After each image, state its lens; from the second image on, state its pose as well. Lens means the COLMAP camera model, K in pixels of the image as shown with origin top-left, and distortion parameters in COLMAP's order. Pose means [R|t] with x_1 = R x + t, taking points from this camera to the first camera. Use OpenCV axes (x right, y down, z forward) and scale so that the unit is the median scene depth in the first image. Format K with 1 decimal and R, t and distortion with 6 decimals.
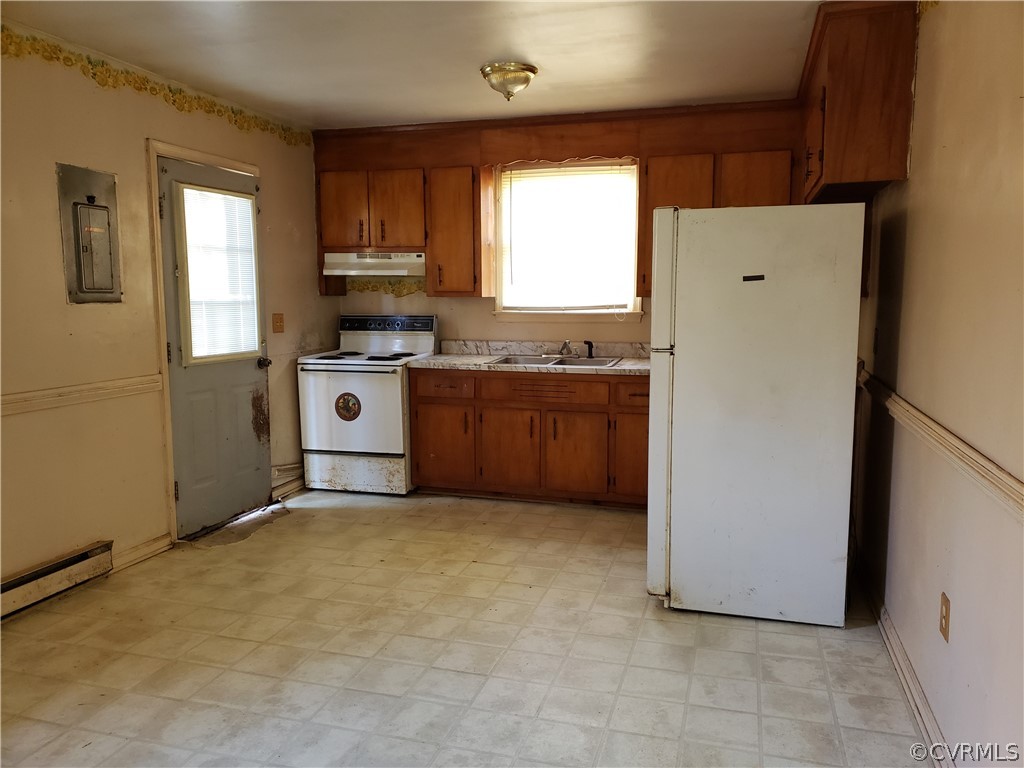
lens RADIAL K [[783.6, 0, 512.0], [0, 783.6, 384.0], [0, 0, 1]] dist [0.203459, -0.325999]
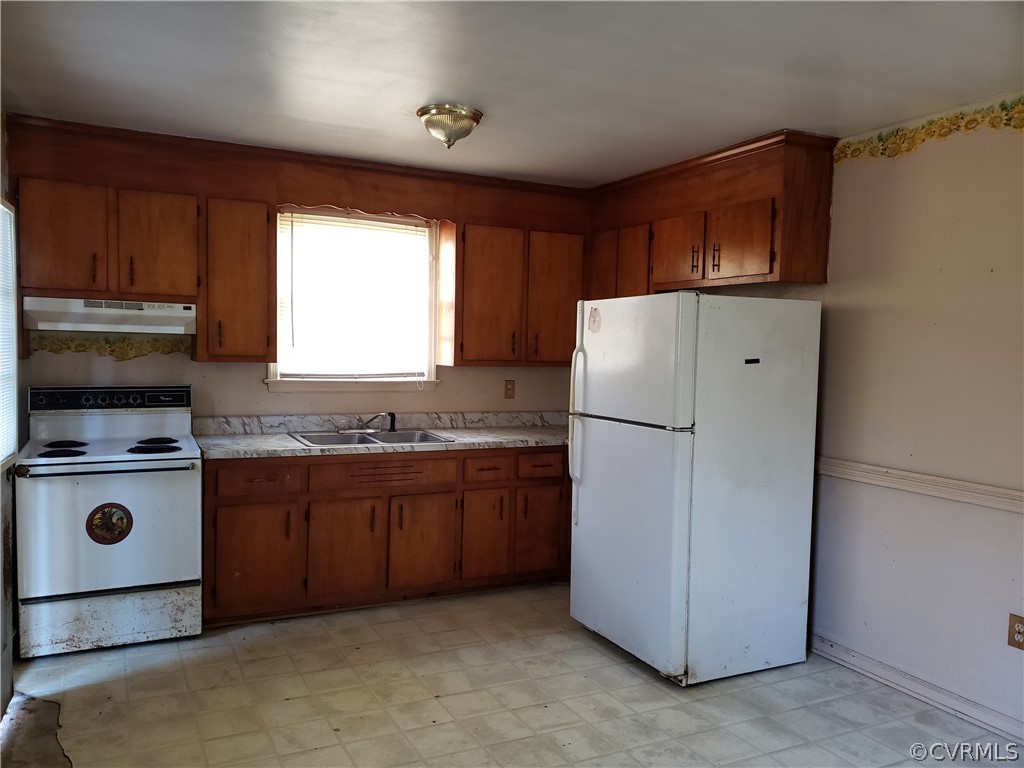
lens RADIAL K [[790.4, 0, 512.0], [0, 790.4, 384.0], [0, 0, 1]] dist [0.040270, -0.006957]
pose [[0.742344, -0.014742, 0.669856, -0.413499], [0.053777, 0.997843, -0.037636, -0.047334], [-0.667857, 0.063962, 0.741536, 0.249694]]
